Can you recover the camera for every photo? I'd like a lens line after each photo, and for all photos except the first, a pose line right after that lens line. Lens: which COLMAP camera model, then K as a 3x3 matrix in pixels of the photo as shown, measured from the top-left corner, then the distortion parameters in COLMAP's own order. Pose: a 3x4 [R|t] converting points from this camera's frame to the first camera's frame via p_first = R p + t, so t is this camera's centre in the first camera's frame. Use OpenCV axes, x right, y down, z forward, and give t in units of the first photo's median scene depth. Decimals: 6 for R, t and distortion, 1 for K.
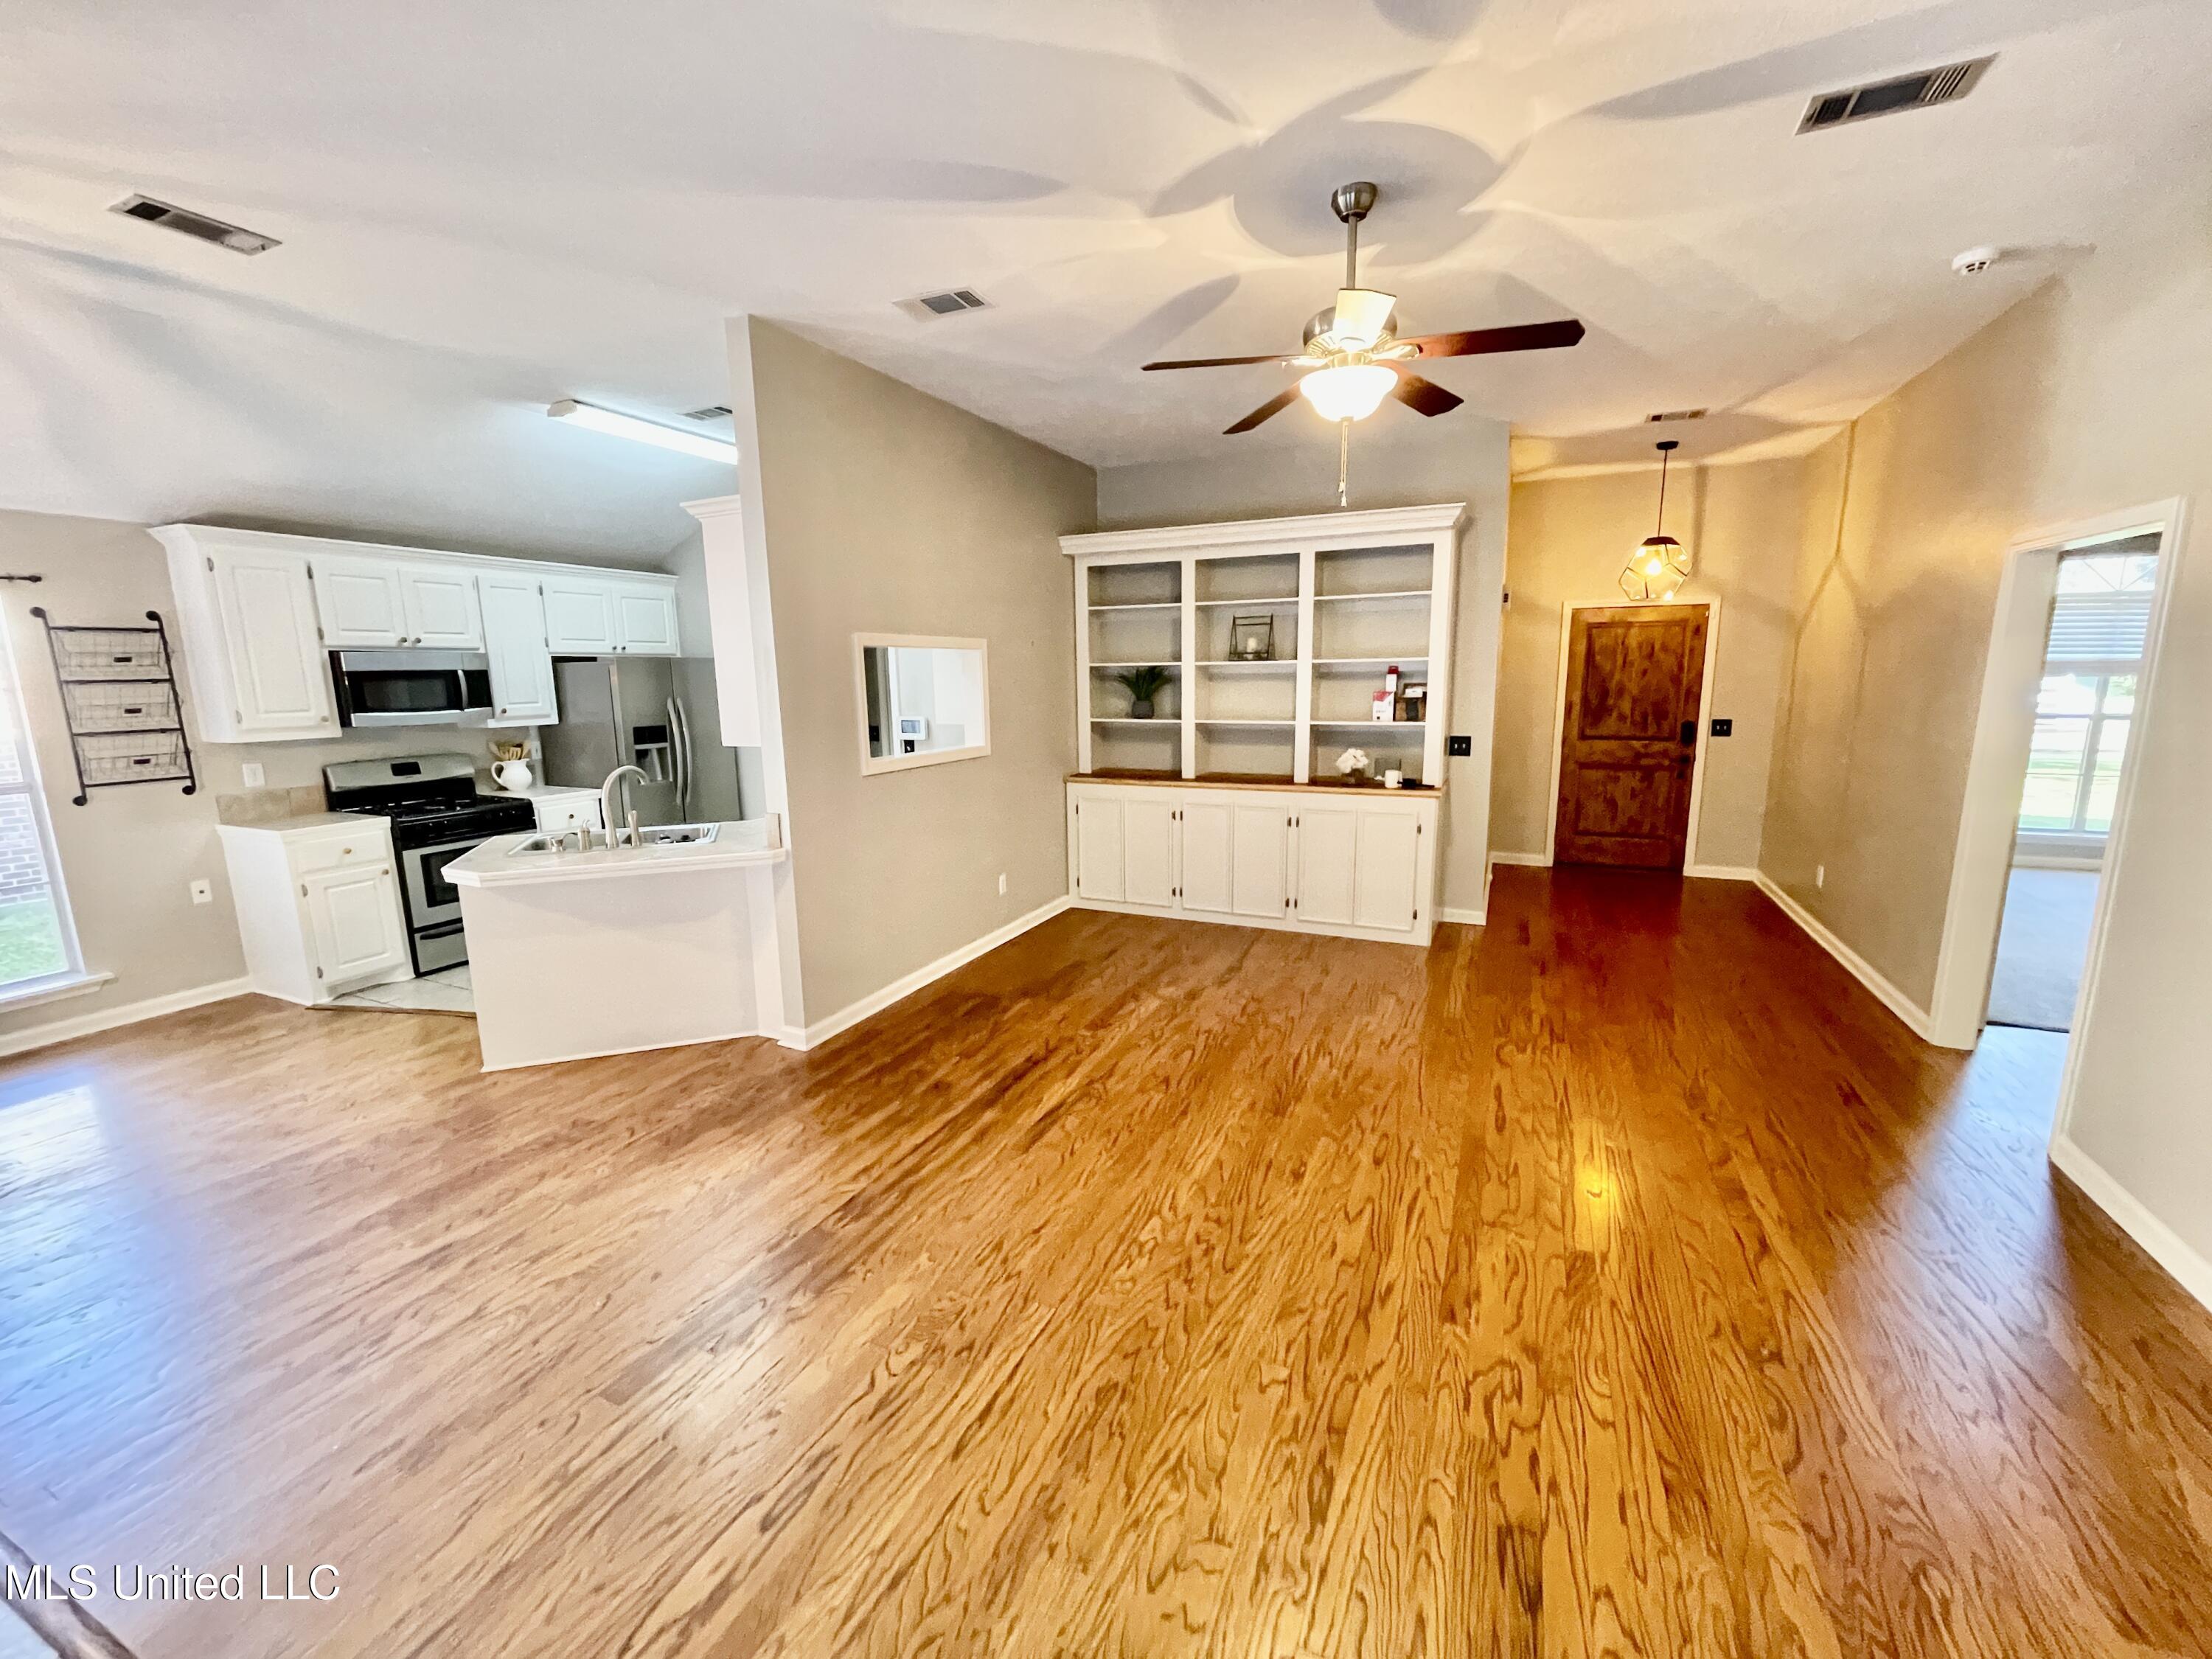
lens RADIAL K [[893.8, 0, 1108.0], [0, 893.8, 830.4], [0, 0, 1]] dist [0.002462, -0.000718]
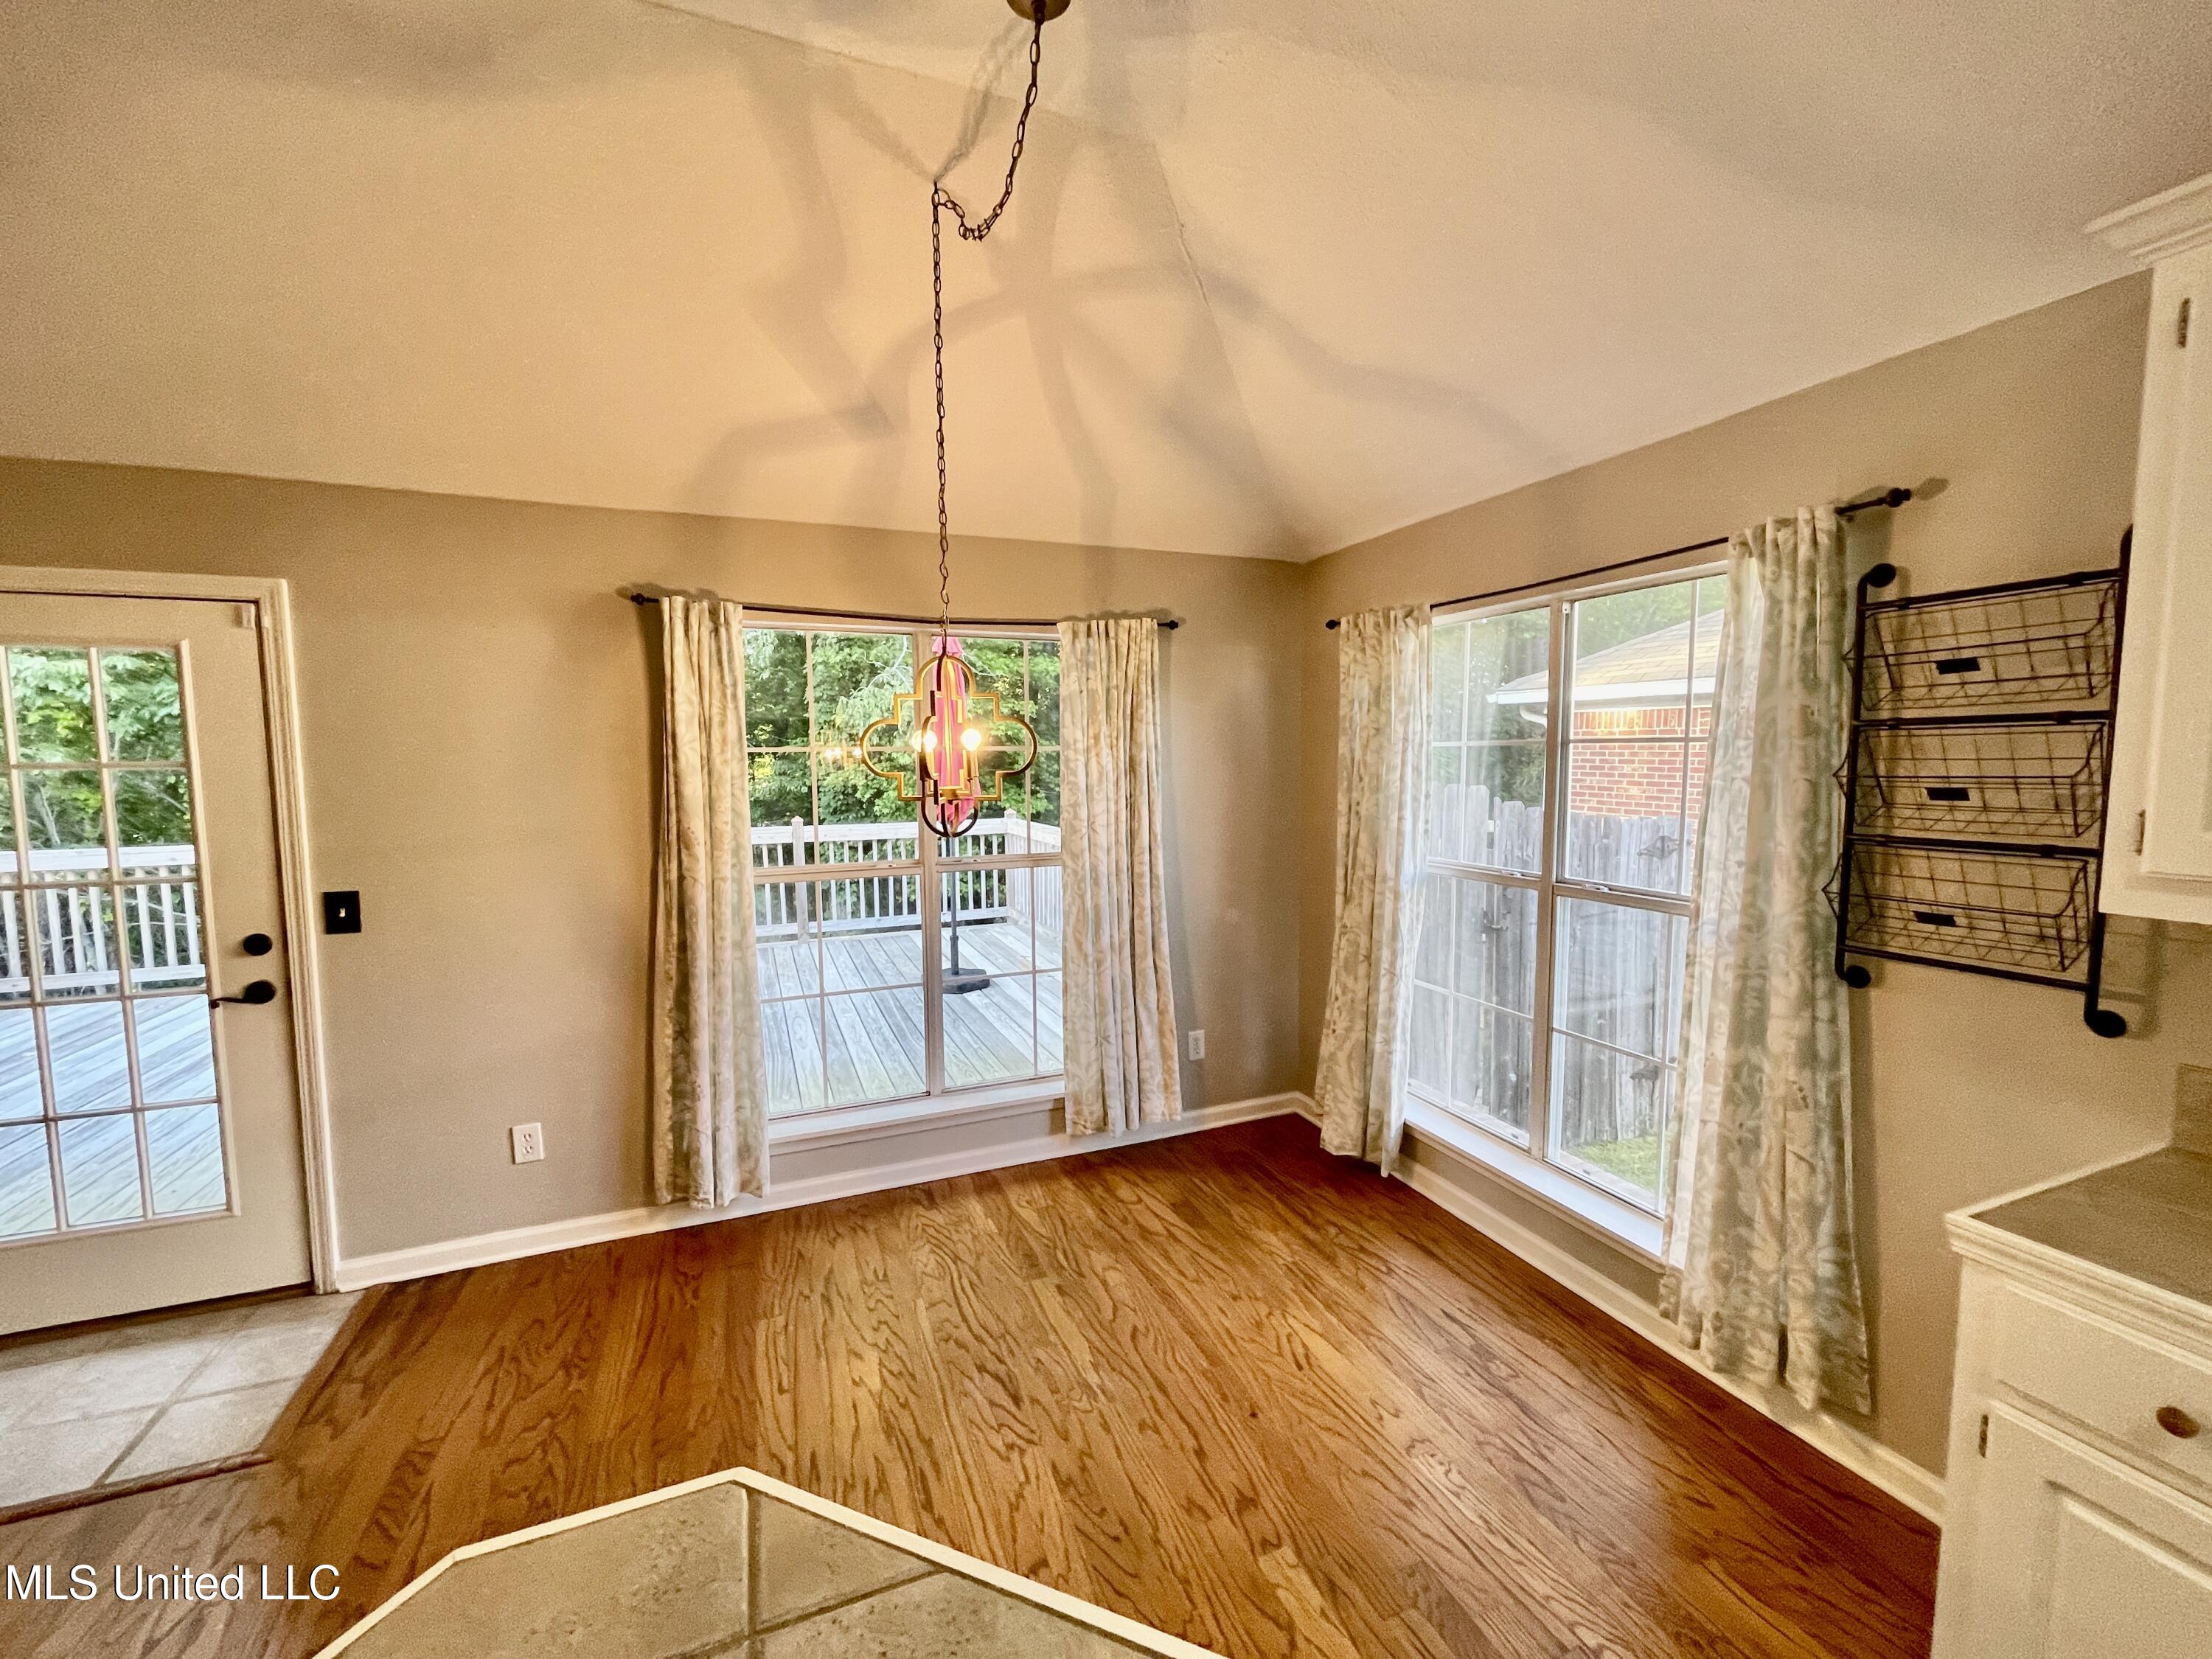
lens RADIAL K [[893.8, 0, 1101.4], [0, 893.8, 828.9], [0, 0, 1]] dist [0.002462, -0.000718]
pose [[-0.681986, 0.074721, -0.727538, -0.458148], [-0.115115, 0.971401, 0.207675, -0.134762], [0.722249, 0.225382, -0.653880, 0.844860]]
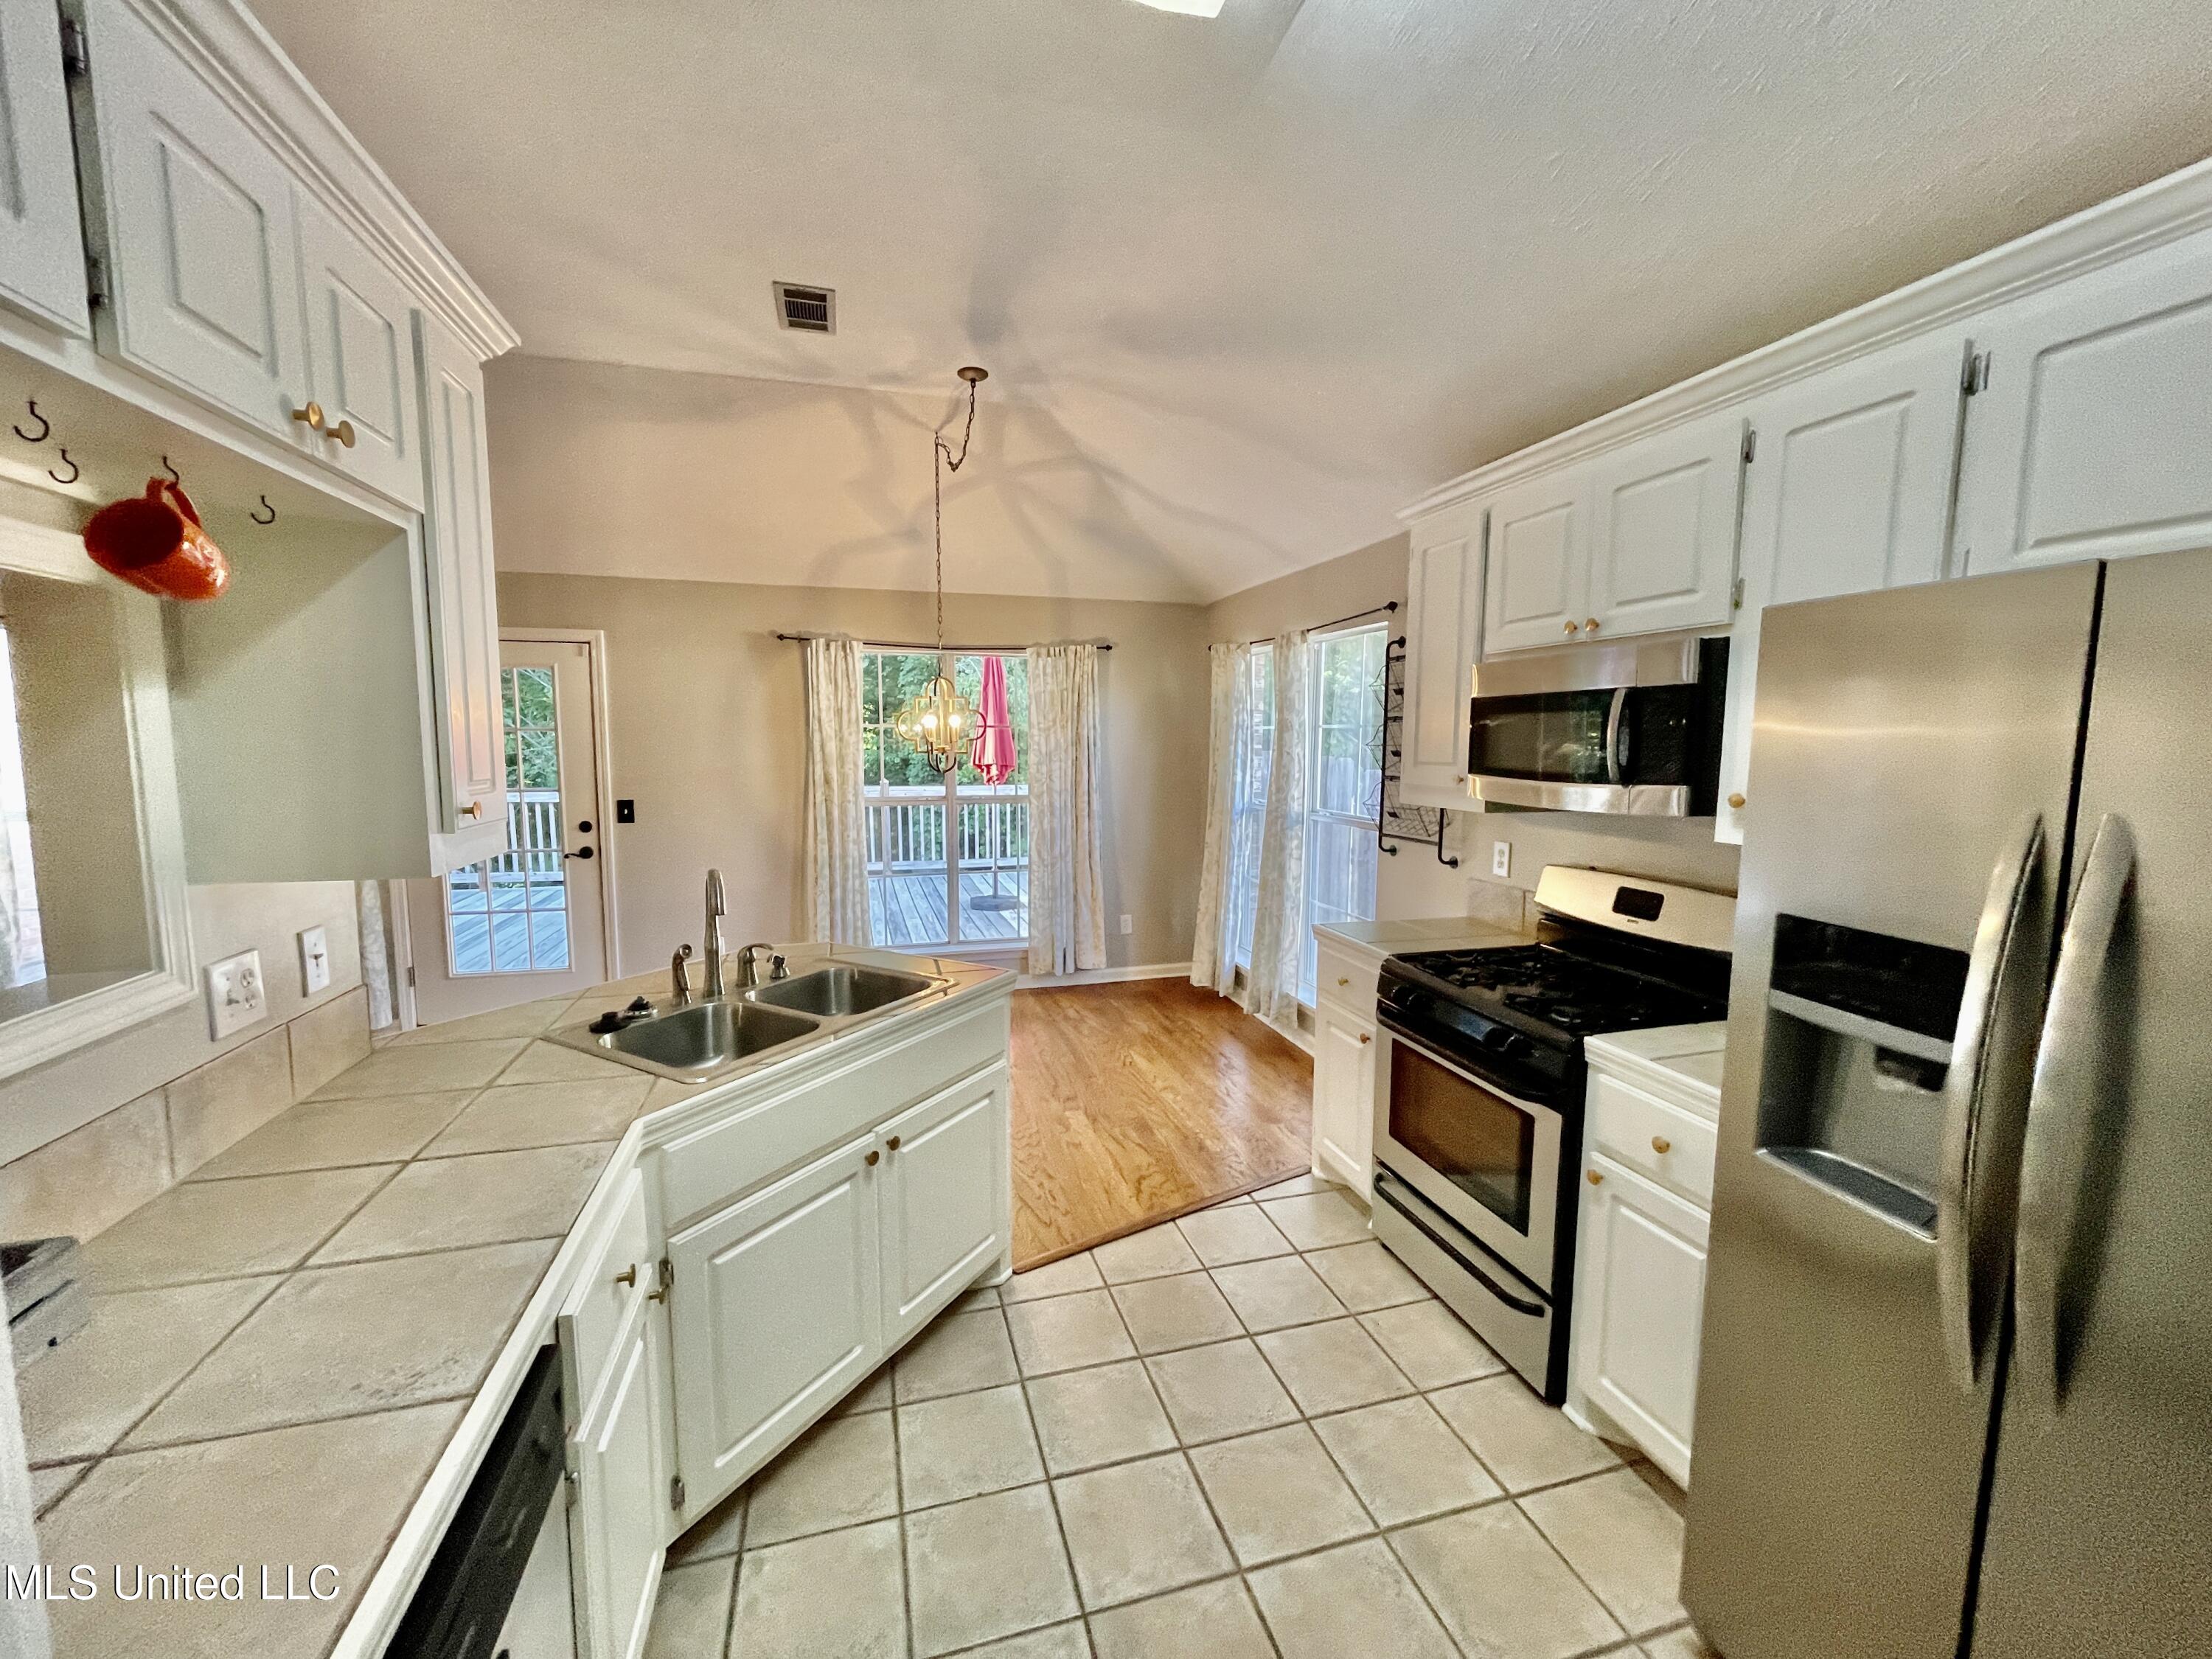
lens RADIAL K [[893.8, 0, 1102.3], [0, 893.8, 840.1], [0, 0, 1]] dist [0.002462, -0.000718]
pose [[-0.753989, 0.081391, -0.651825, -0.286477], [-0.115328, 0.960479, 0.253336, -0.200992], [0.646684, 0.266186, -0.714804, 1.223661]]
